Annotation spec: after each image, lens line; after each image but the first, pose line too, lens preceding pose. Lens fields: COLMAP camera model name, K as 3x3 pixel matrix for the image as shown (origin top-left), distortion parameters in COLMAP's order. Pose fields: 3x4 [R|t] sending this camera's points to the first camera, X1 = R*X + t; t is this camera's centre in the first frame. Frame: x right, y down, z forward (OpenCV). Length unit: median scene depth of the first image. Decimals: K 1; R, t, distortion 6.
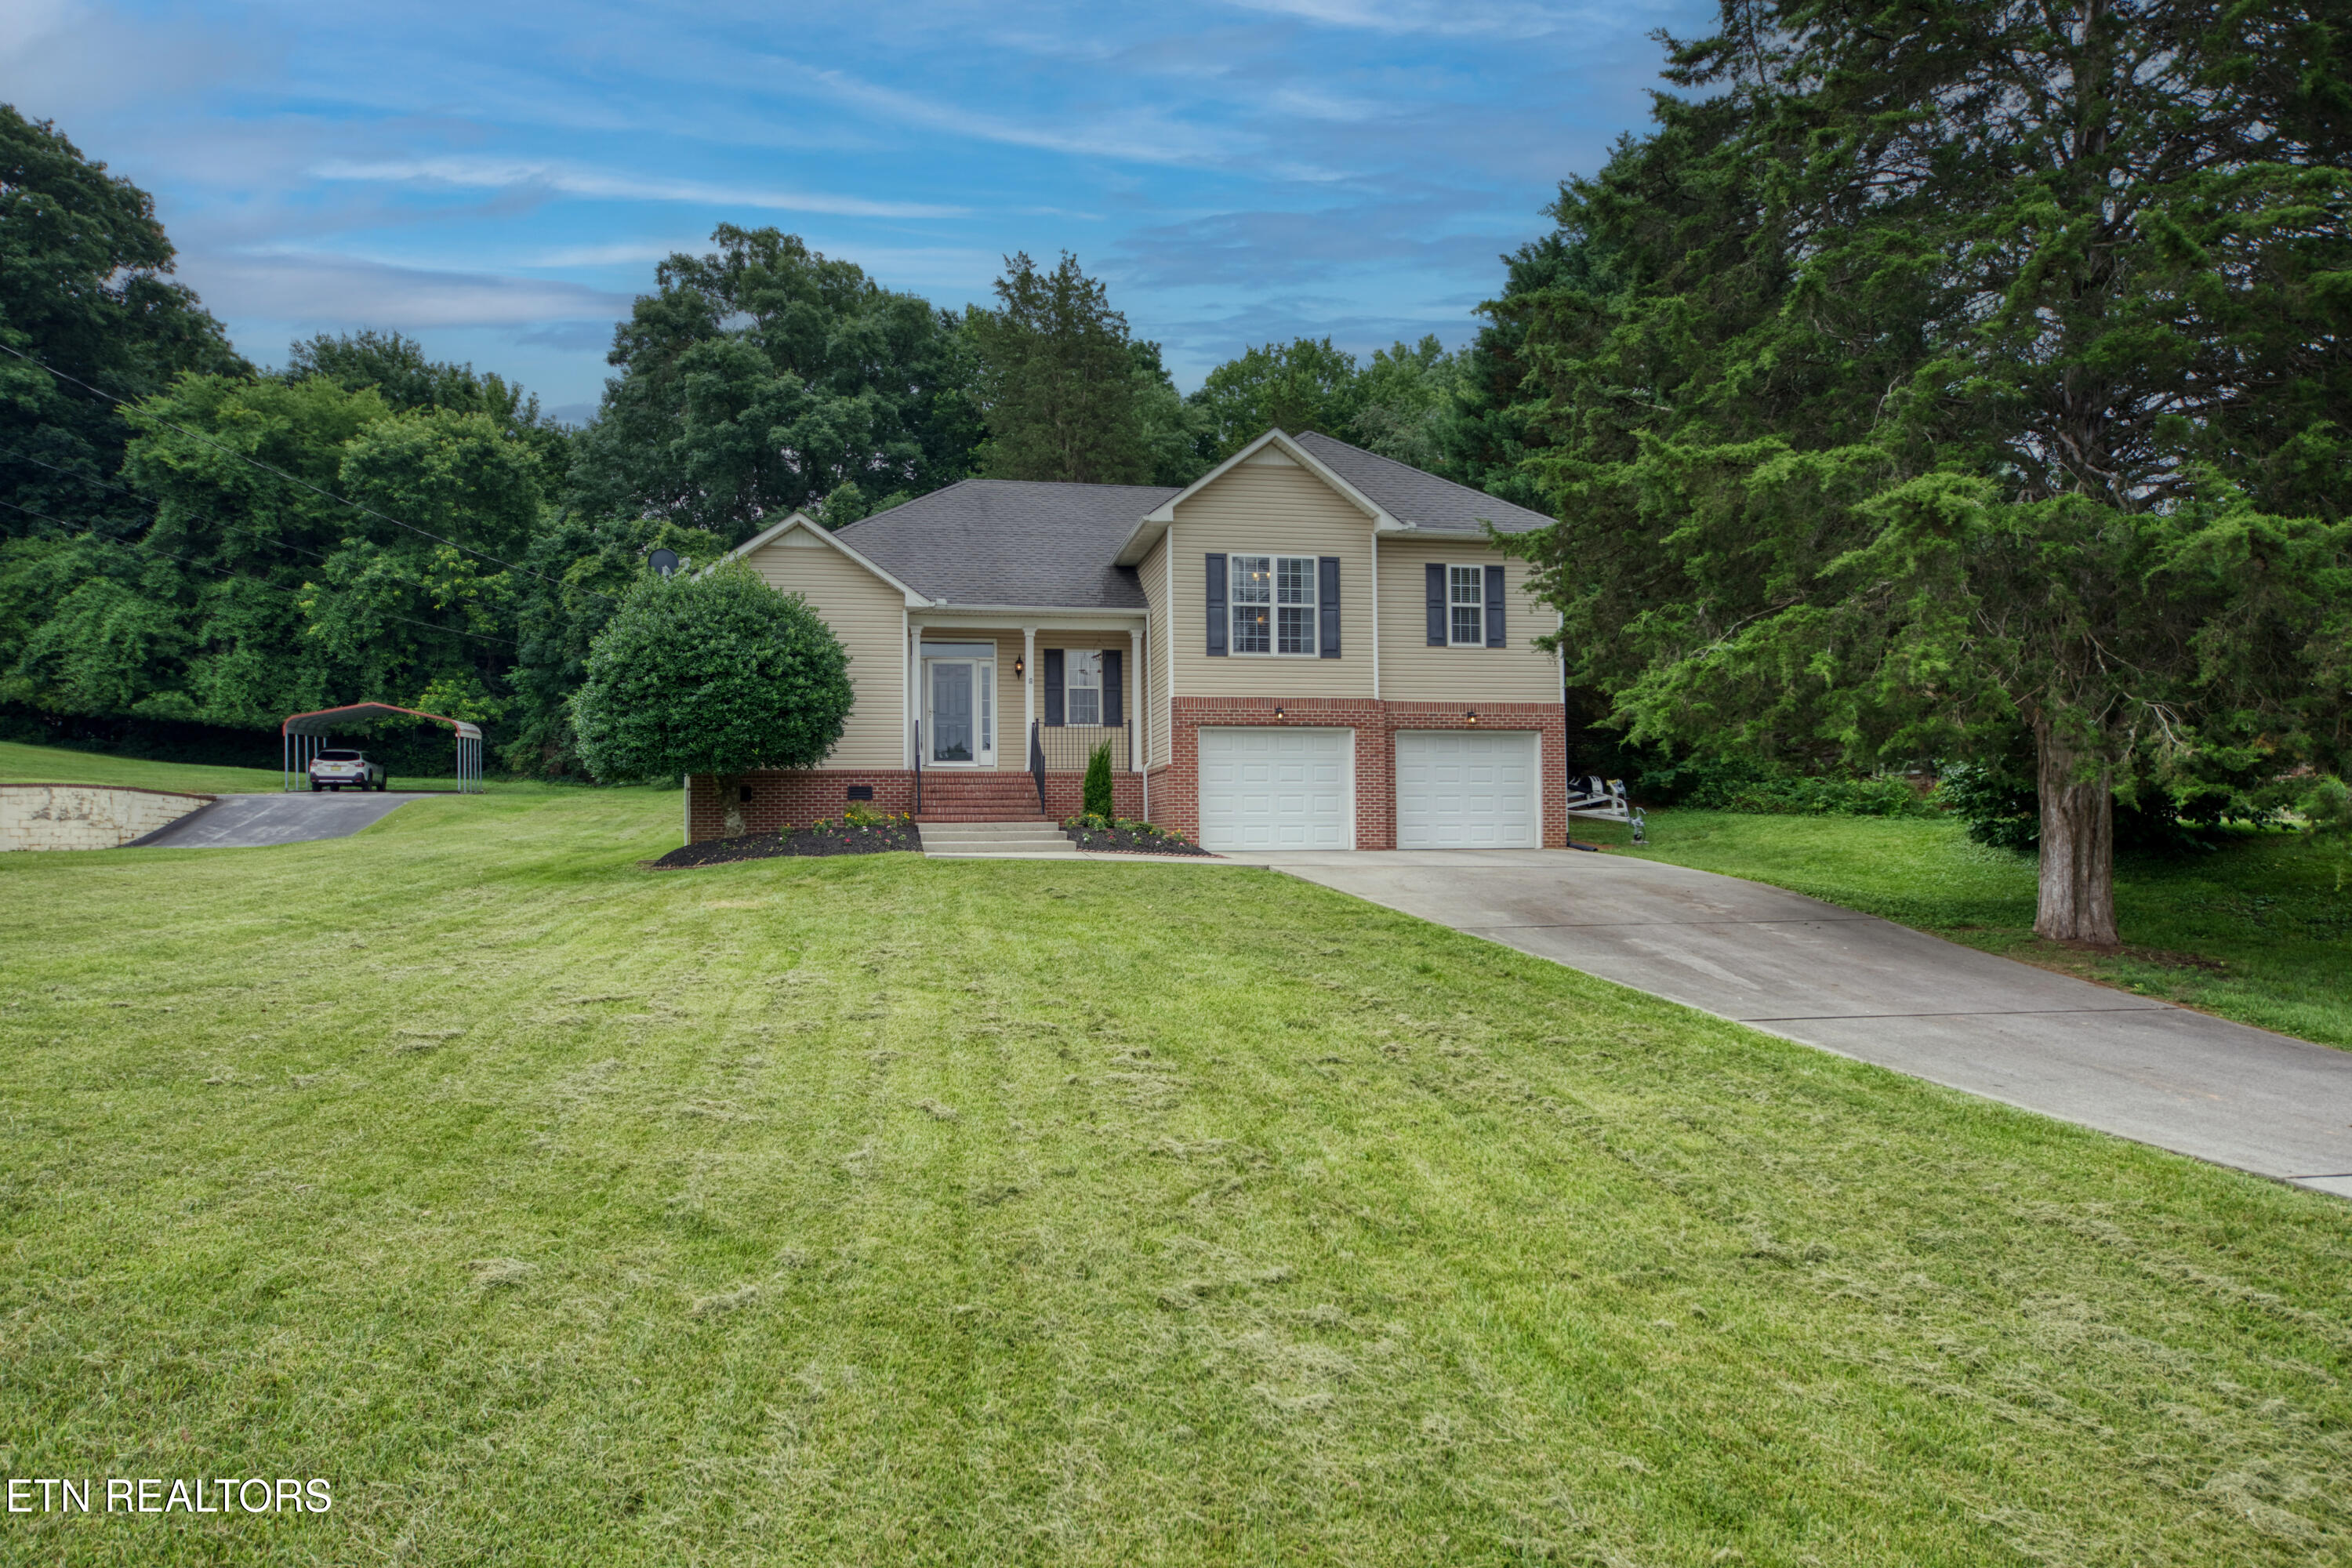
lens RADIAL K [[1610.5, 0, 1176.0], [0, 1610.5, 784.0], [0, 0, 1]] dist [0.001108, 0.003758]
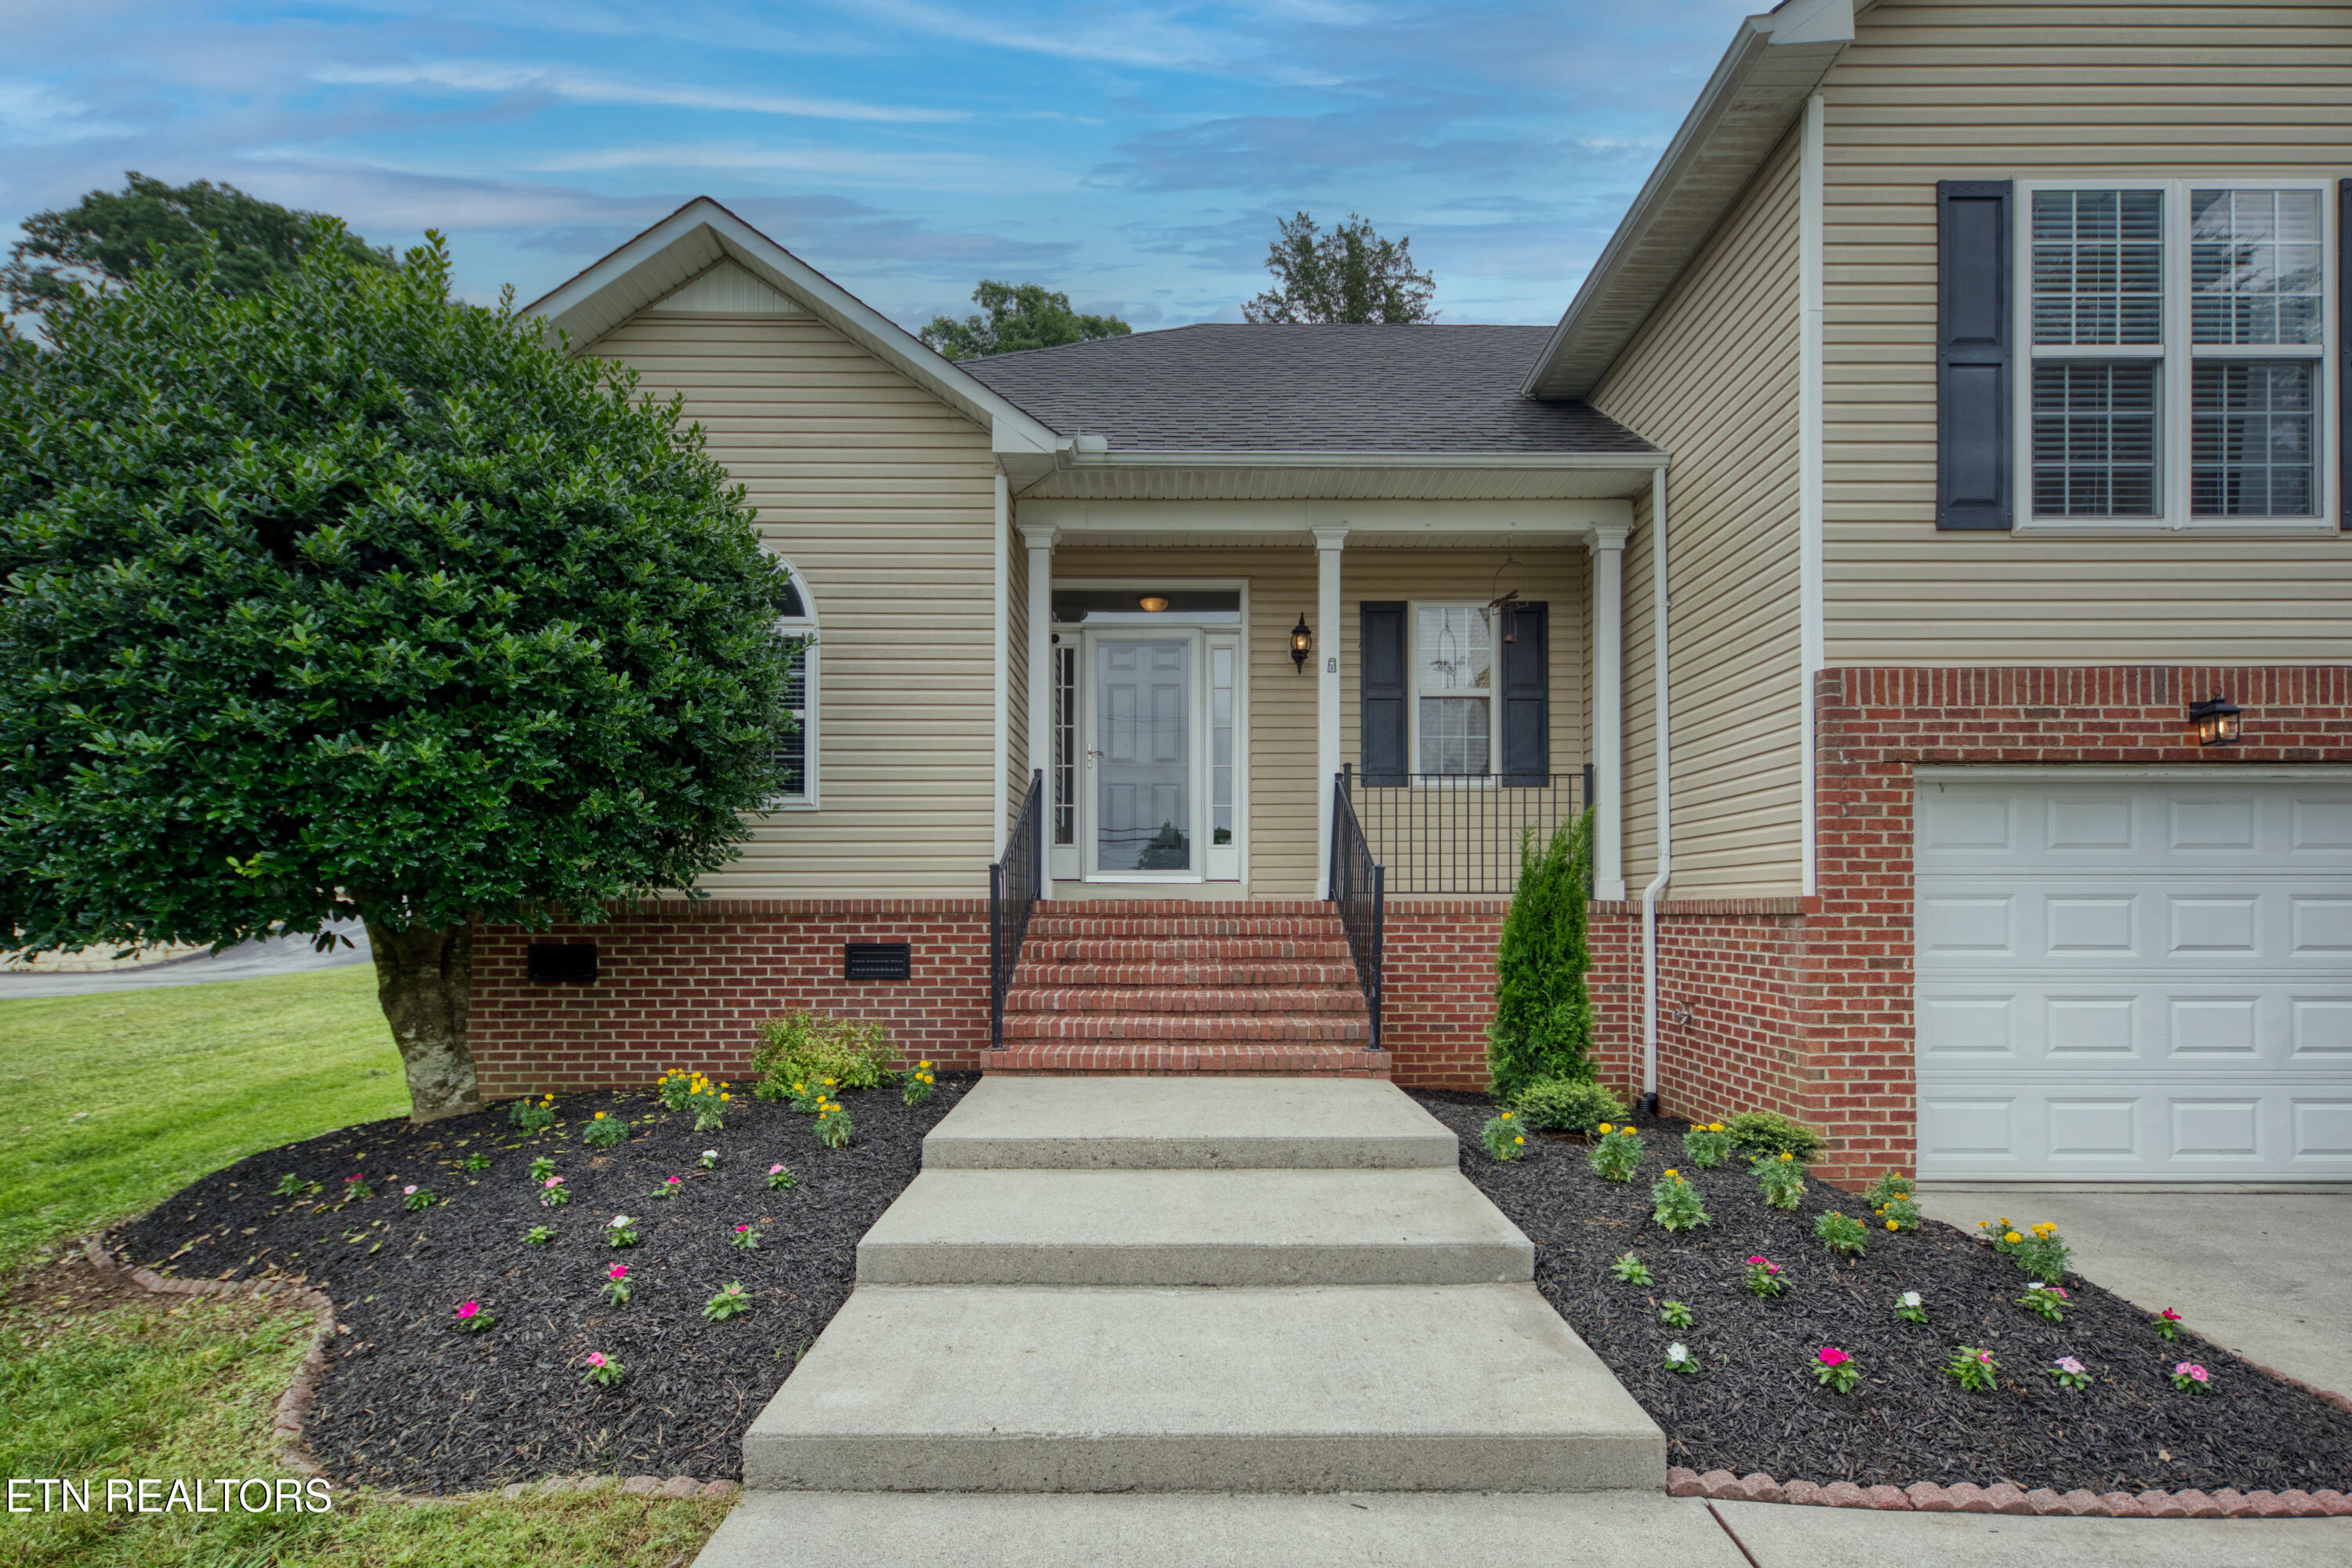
lens RADIAL K [[1213.7, 0, 1177.8], [0, 1213.7, 903.6], [0, 0, 1]] dist [0.001515, 0.000366]
pose [[0.981806, 0.007887, -0.189723, -0.071926], [-0.000735, 0.999287, 0.037741, -0.018280], [0.189885, -0.036915, 0.981112, 0.715767]]
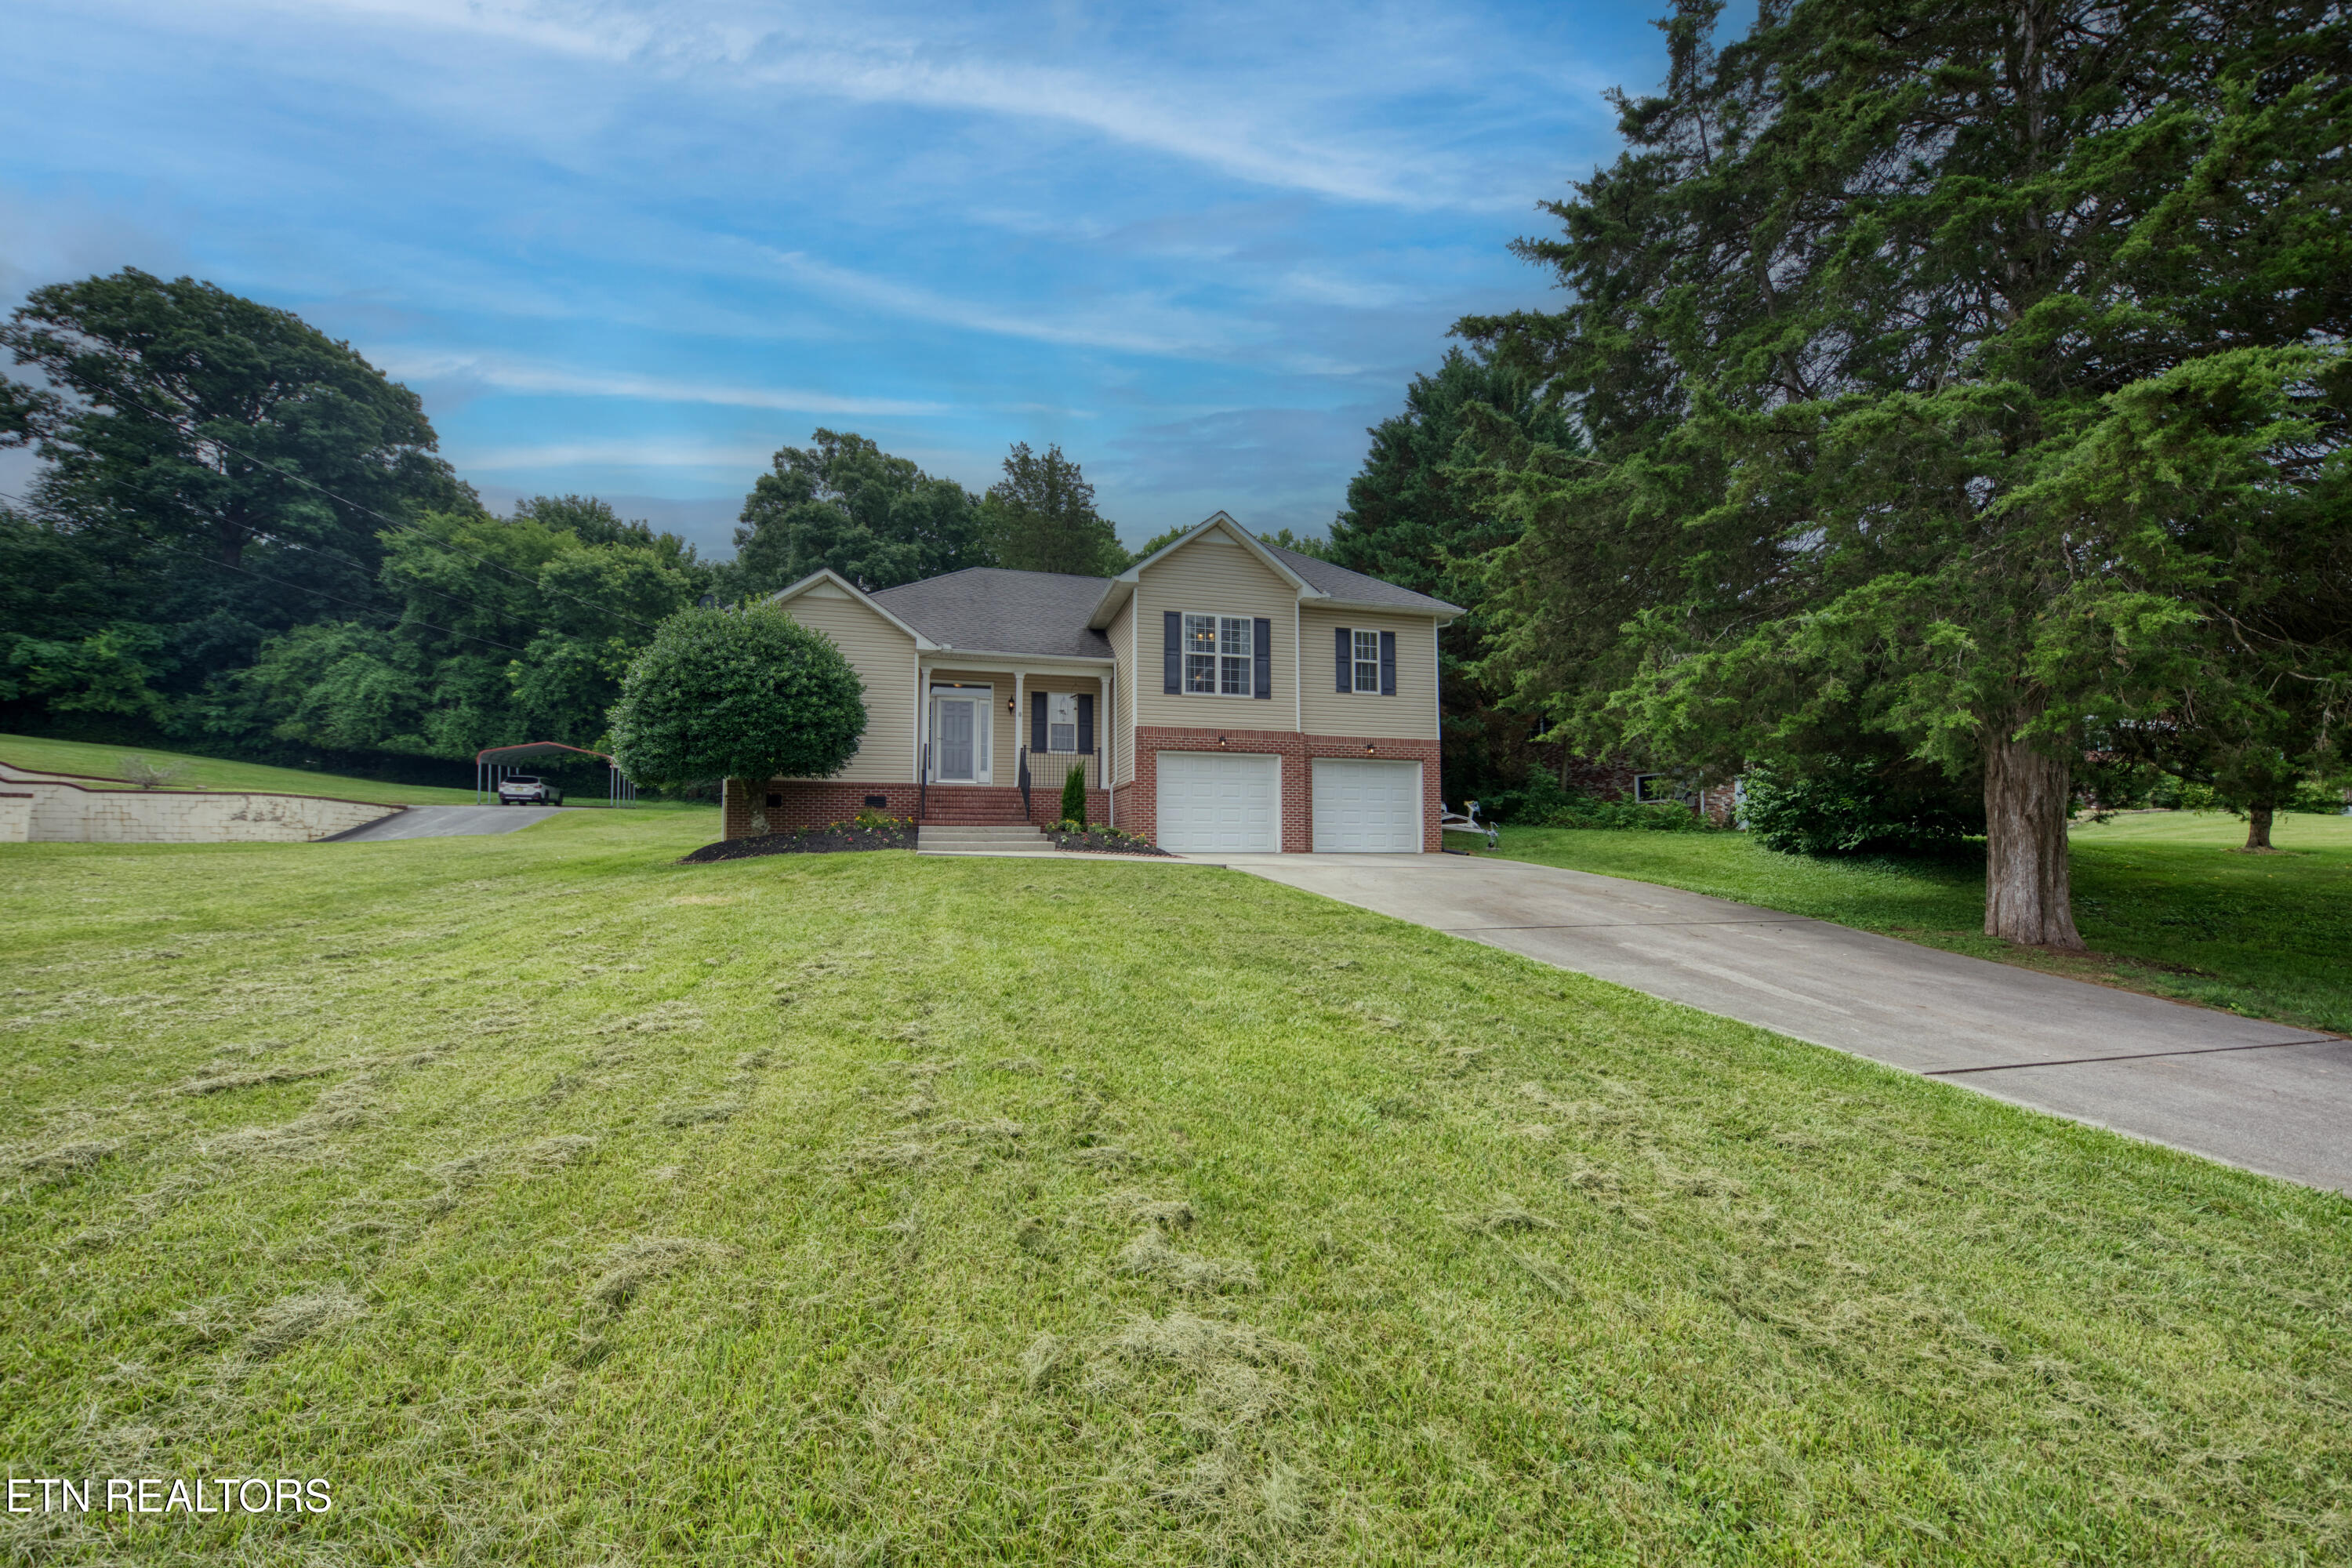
lens RADIAL K [[939.4, 0, 1188.2], [0, 939.4, 800.5], [0, 0, 1]] dist [-0.000187, -0.000165]
pose [[0.996779, 0.013448, 0.079065, -0.017349], [-0.012124, 0.999779, -0.017197, 0.013432], [-0.079279, 0.016183, 0.996721, 0.270745]]
